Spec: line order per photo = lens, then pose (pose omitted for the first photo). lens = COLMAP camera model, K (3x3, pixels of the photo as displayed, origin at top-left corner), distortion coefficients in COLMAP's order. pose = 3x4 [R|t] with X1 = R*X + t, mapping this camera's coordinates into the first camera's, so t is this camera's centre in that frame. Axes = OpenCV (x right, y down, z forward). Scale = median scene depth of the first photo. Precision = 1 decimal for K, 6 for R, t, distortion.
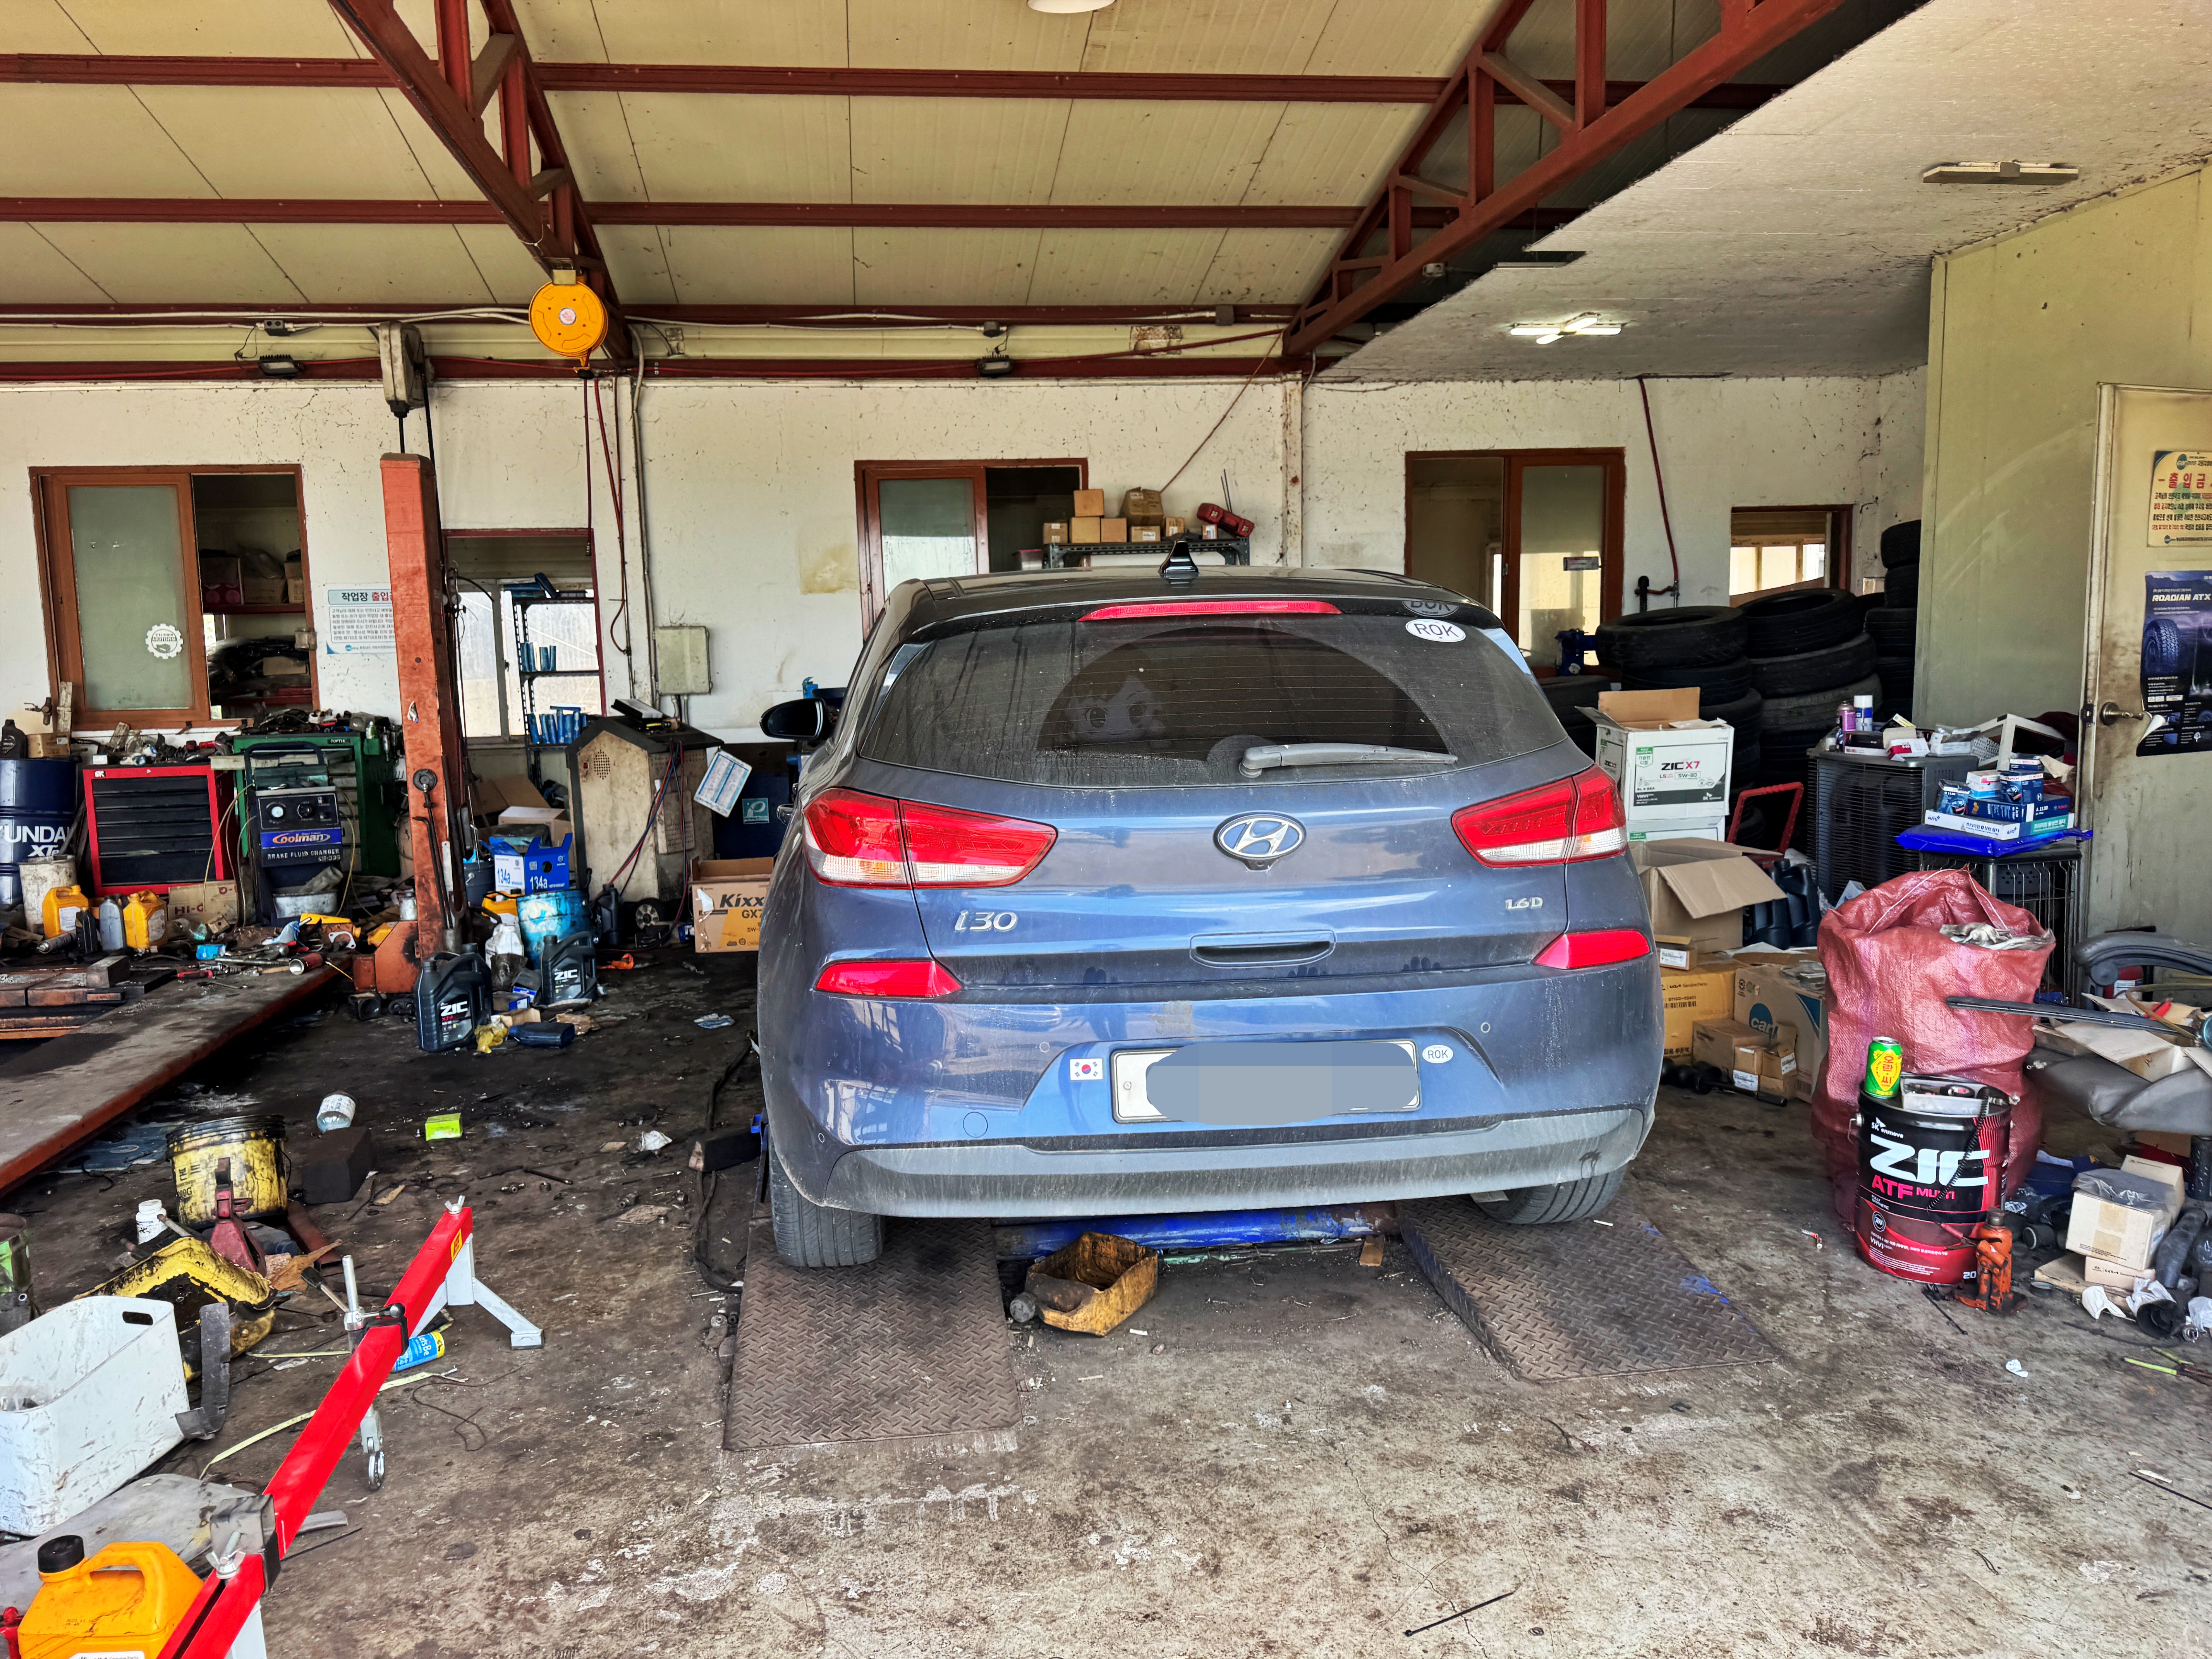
lens RADIAL K [[1557.4, 0, 1102.1], [0, 1557.4, 831.8], [0, 0, 1]] dist [0.012357, -0.033743]
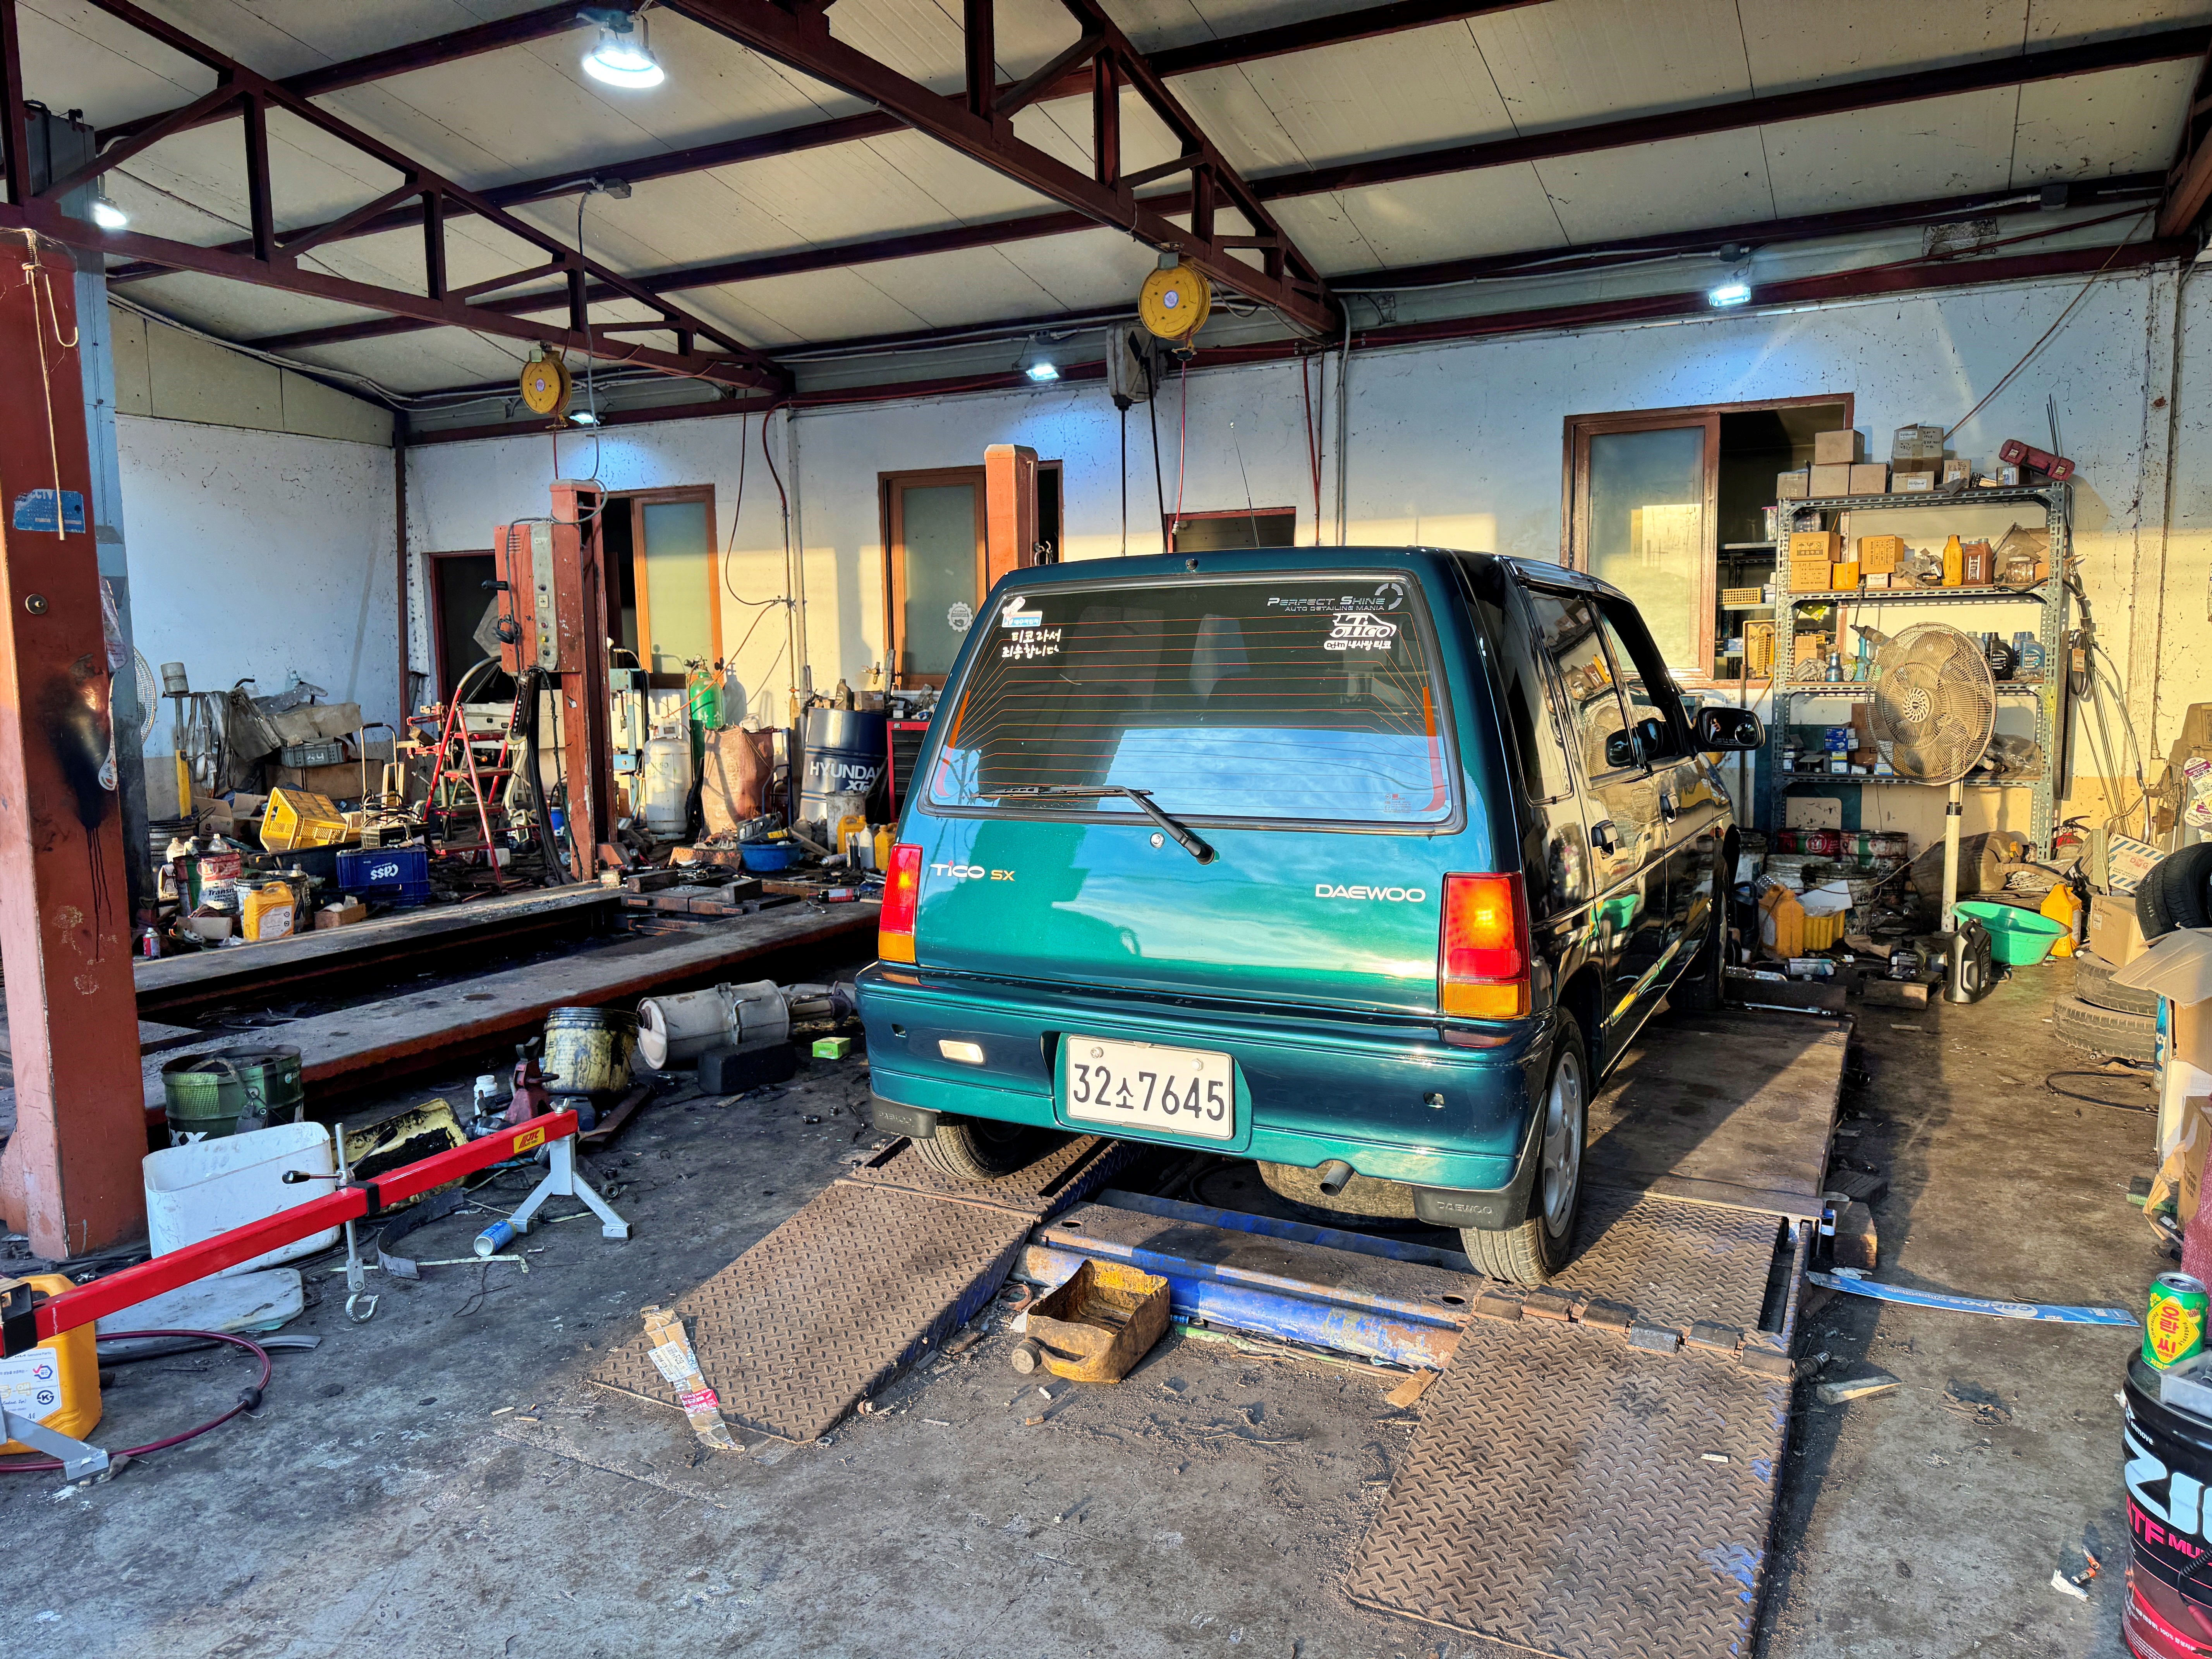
lens RADIAL K [[1557.4, 0, 1082.9], [0, 1557.4, 843.9], [0, 0, 1]] dist [0.012357, -0.033743]
pose [[0.807232, 0.085453, -0.584016, 0.180293], [-0.072096, 0.996330, 0.046130, -0.011049], [0.585815, 0.004868, 0.810430, 0.097754]]
